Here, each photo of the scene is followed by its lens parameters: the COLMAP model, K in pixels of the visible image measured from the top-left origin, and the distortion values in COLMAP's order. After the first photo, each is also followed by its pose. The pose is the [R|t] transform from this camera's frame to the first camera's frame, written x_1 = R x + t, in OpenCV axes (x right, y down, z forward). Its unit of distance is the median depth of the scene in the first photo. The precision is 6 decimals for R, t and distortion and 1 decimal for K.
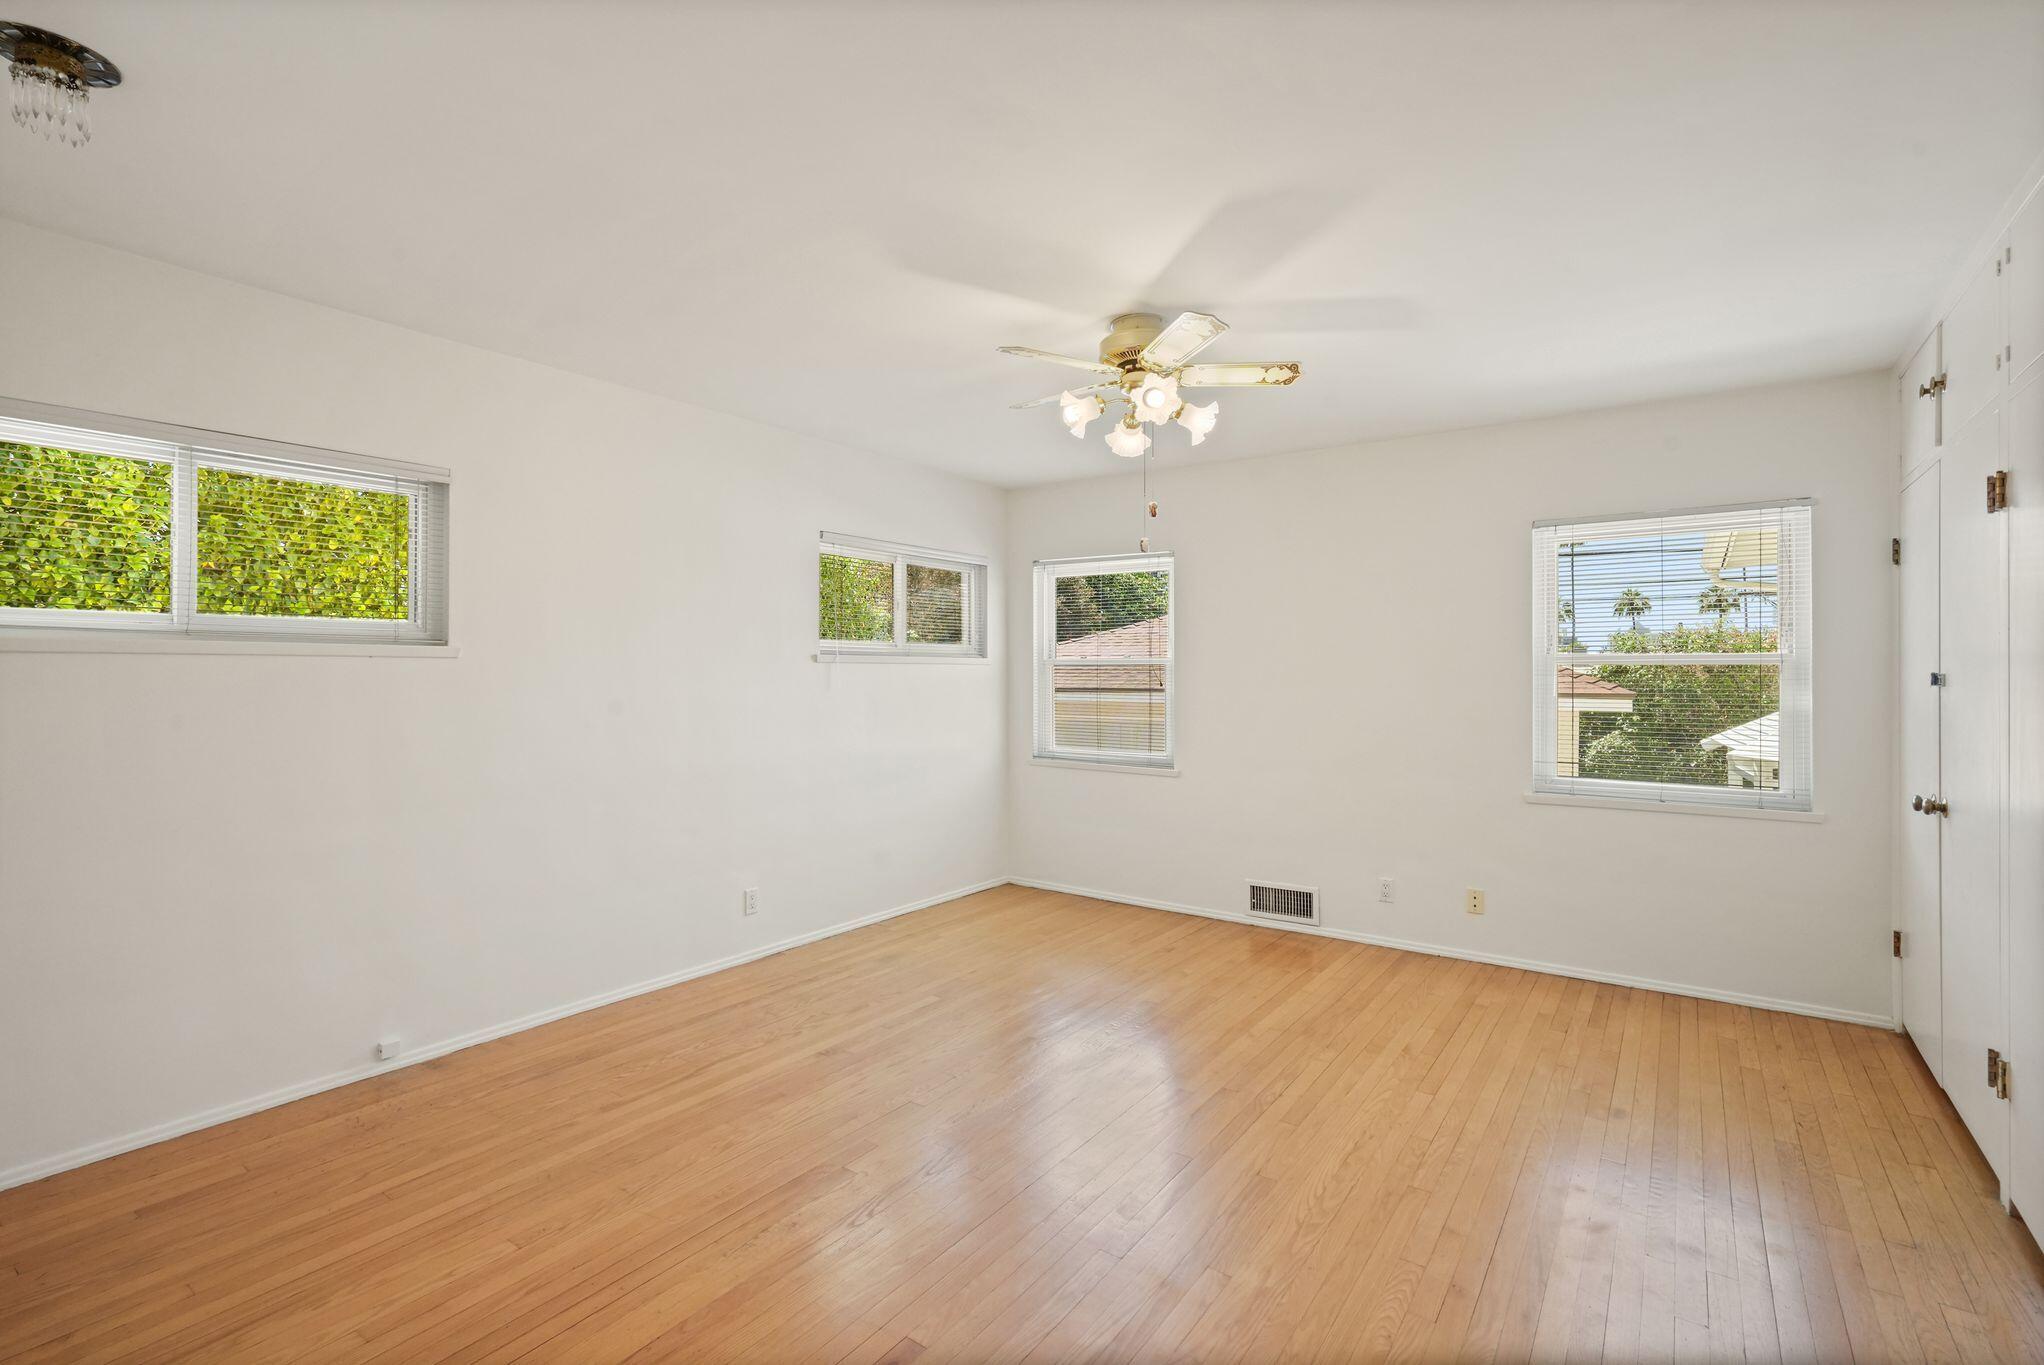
lens RADIAL K [[923.6, 0, 1018.5], [0, 923.6, 667.4], [0, 0, 1]] dist [-0.003488, 0.000774]
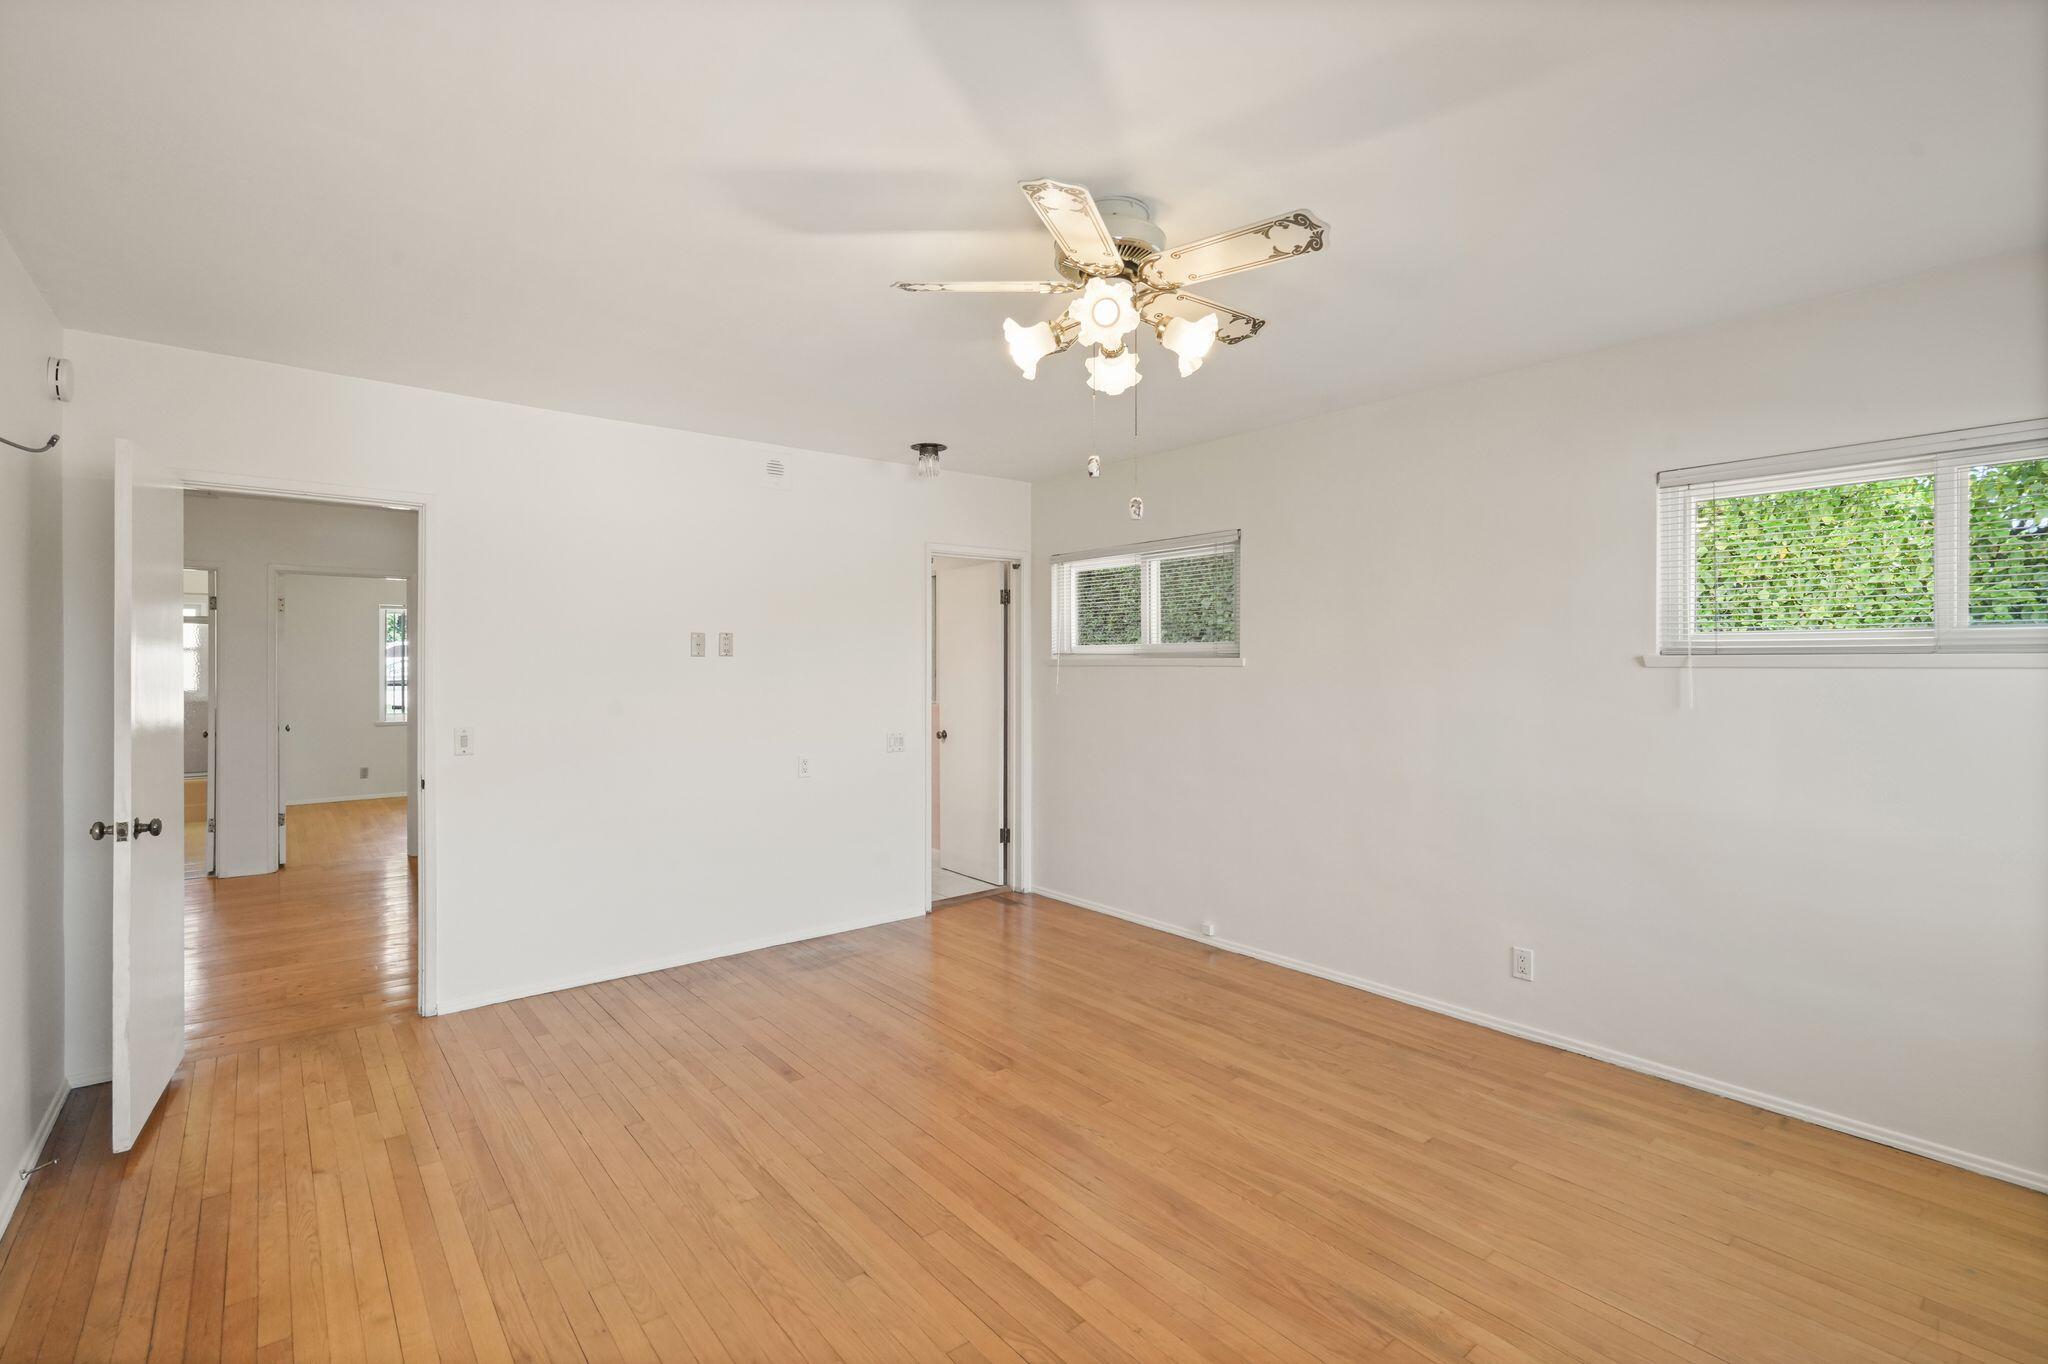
lens RADIAL K [[925.4, 0, 1020.5], [0, 925.4, 666.8], [0, 0, 1]] dist [-0.003488, 0.000774]
pose [[-0.257360, -0.000001, -0.966315, 0.740372], [0.004796, 0.999988, -0.001279, -0.009348], [0.966304, -0.004964, -0.257357, 0.958687]]
